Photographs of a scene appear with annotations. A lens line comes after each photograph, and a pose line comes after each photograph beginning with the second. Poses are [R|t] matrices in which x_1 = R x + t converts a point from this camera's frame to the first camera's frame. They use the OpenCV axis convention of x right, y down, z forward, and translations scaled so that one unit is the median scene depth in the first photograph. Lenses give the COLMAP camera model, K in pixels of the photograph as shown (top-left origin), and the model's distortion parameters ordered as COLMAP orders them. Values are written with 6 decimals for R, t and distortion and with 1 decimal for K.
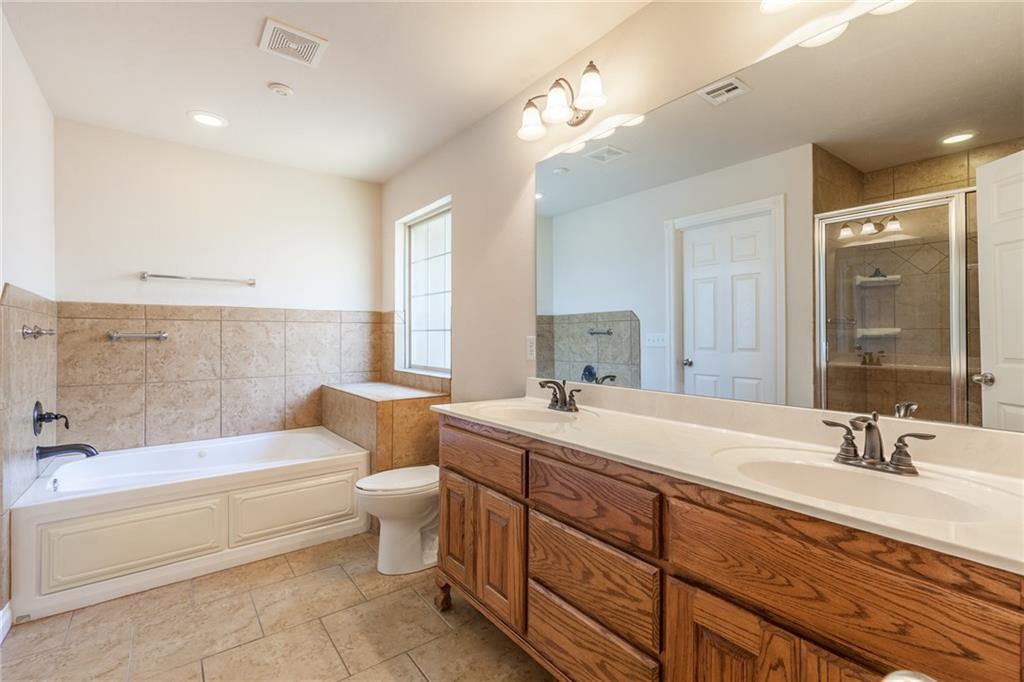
lens RADIAL K [[466.6, 0, 515.1], [0, 466.6, 336.4], [0, 0, 1]] dist [0.008417, -0.000390]
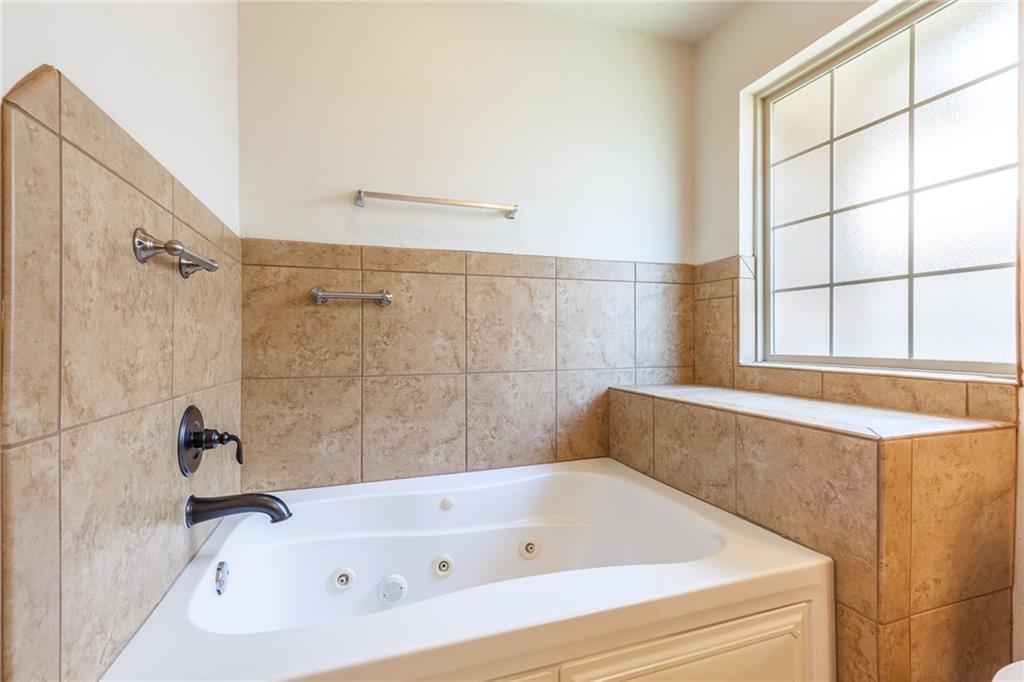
lens RADIAL K [[466.6, 0, 515.1], [0, 466.6, 336.4], [0, 0, 1]] dist [0.008417, -0.000390]
pose [[0.949360, -0.004300, -0.314161, -0.401910], [0.002304, 0.999975, -0.006726, 0.051291], [0.314182, 0.005662, 0.949346, 0.479510]]
